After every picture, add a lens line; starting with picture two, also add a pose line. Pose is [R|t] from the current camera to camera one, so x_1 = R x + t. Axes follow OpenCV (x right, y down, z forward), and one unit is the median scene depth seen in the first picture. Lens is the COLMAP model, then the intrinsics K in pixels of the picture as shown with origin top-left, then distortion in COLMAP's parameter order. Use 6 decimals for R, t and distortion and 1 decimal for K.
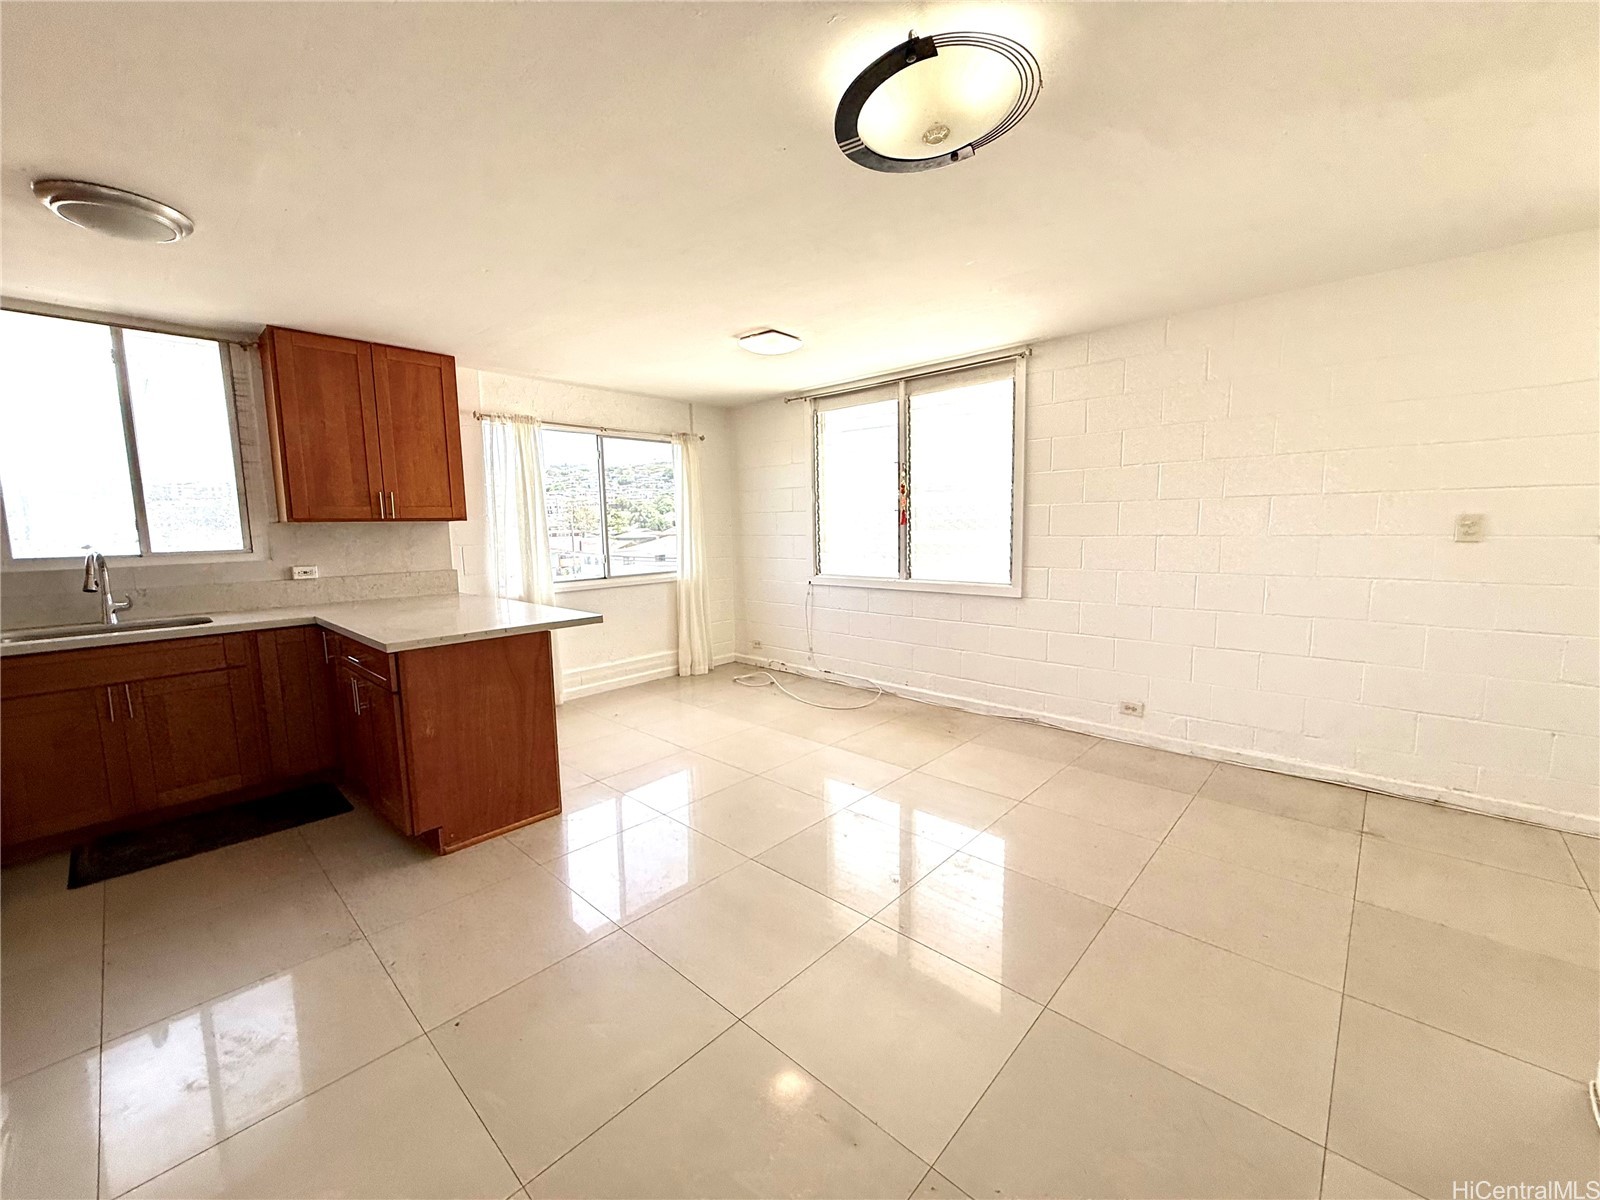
lens RADIAL K [[638.6, 0, 794.4], [0, 638.6, 596.8], [0, 0, 1]] dist [0.000684, -0.000200]
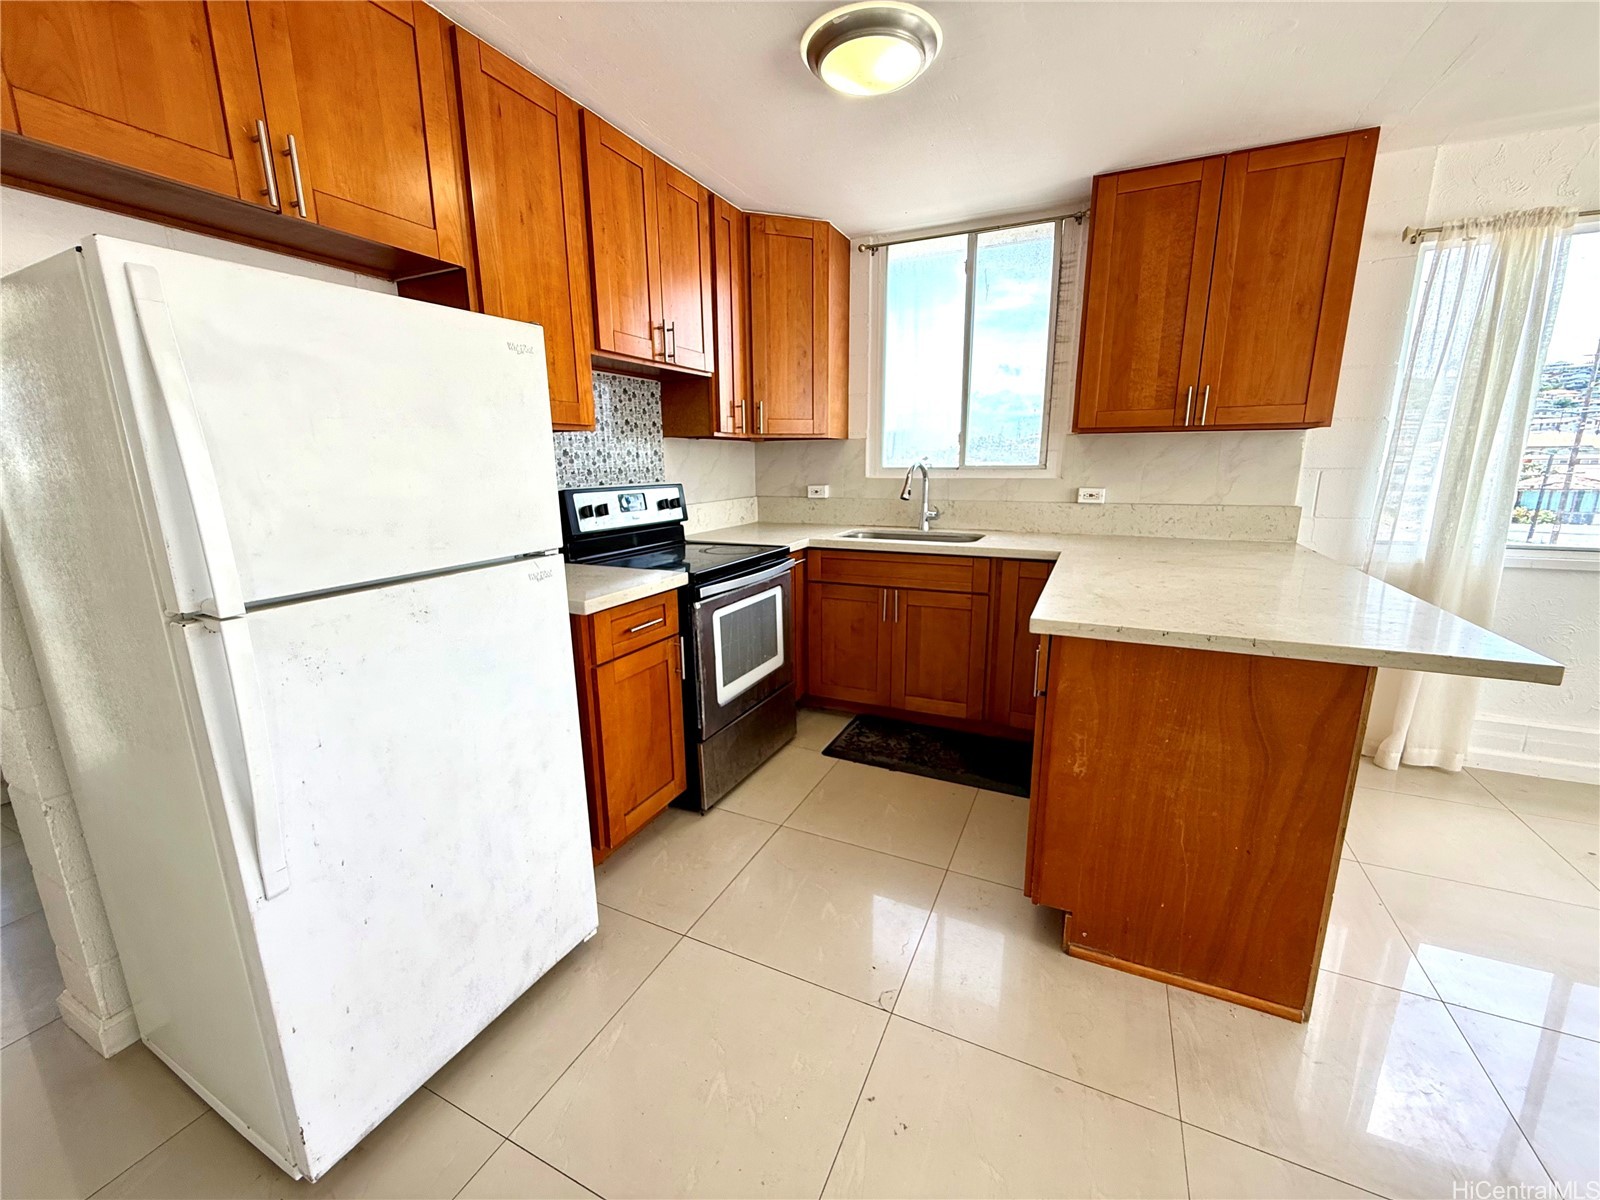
lens RADIAL K [[638.6, 0, 796.5], [0, 638.6, 600.1], [0, 0, 1]] dist [0.000684, -0.000200]
pose [[0.305195, 0.222973, -0.925818, -0.085586], [-0.106645, 0.974089, 0.199443, -0.032000], [0.946300, 0.037865, 0.321066, 0.391253]]
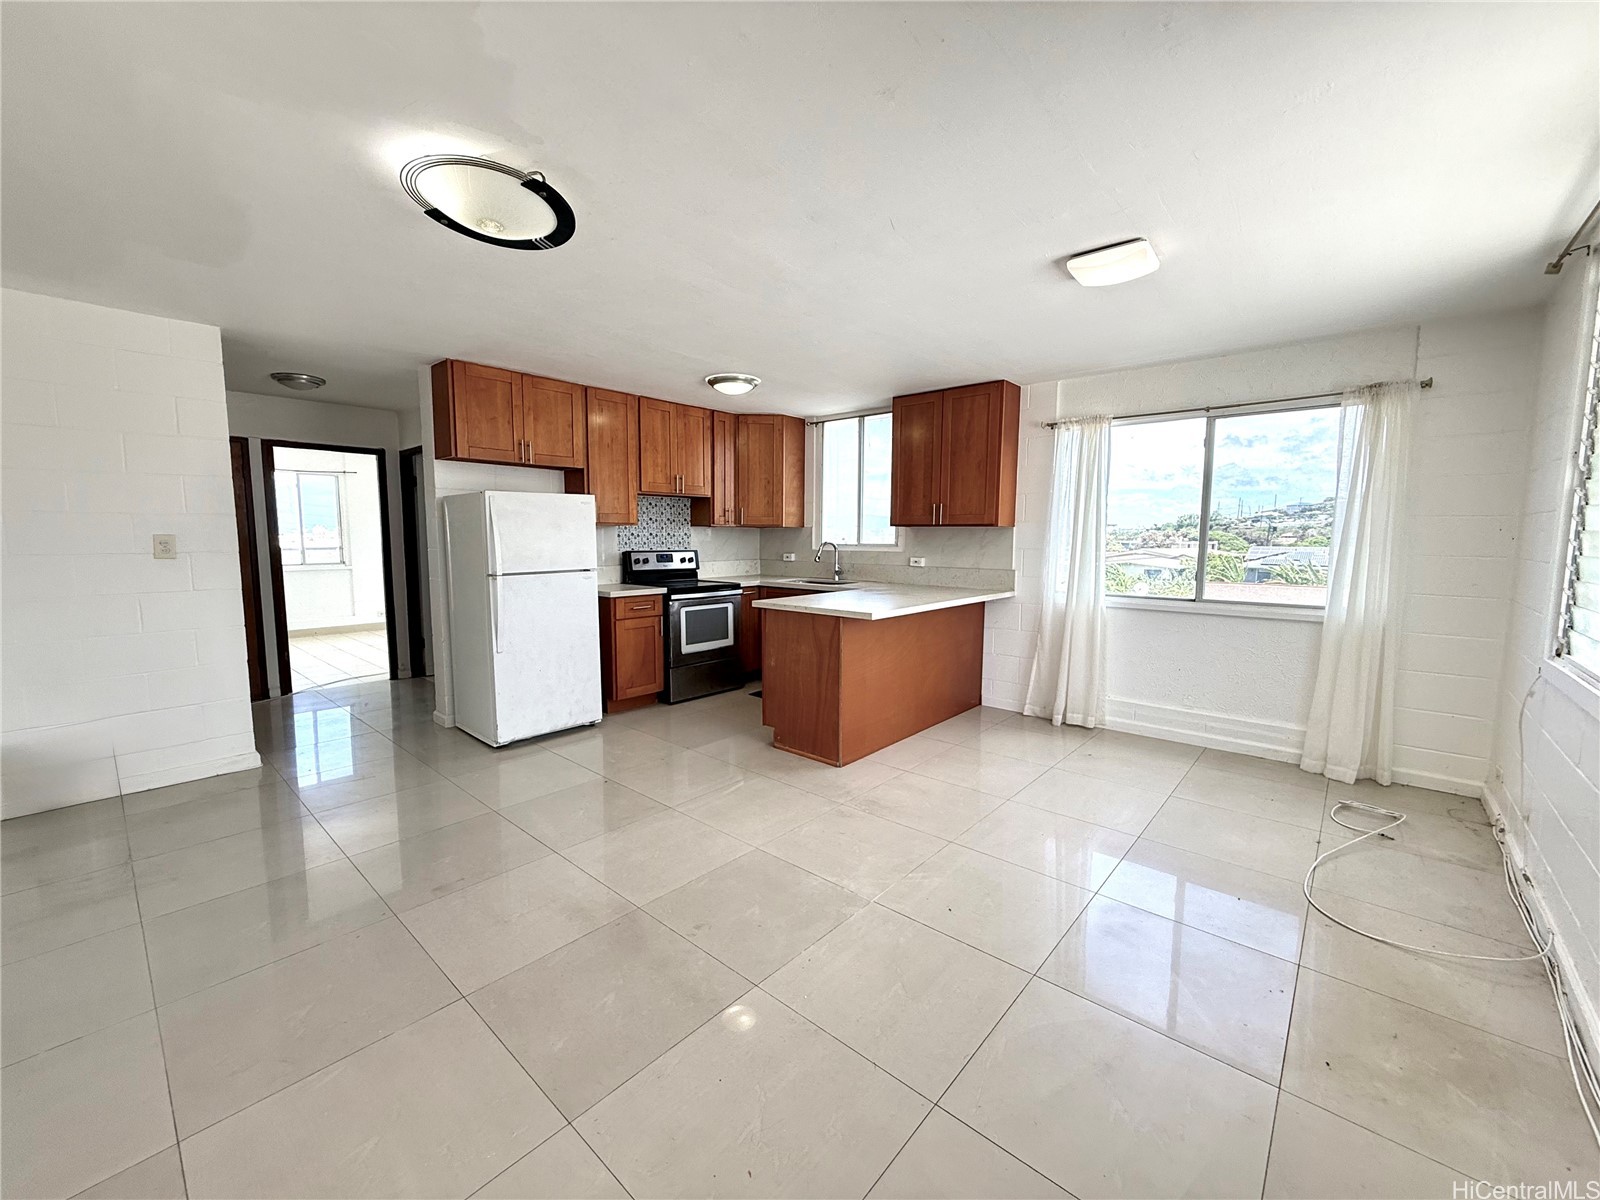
lens RADIAL K [[638.6, 0, 798.0], [0, 638.6, 604.2], [0, 0, 1]] dist [0.000684, -0.000200]
pose [[0.028264, 0.128758, -0.991273, 0.689788], [-0.120222, 0.984909, 0.124503, -0.095185], [0.992345, 0.115654, 0.043317, 0.715212]]
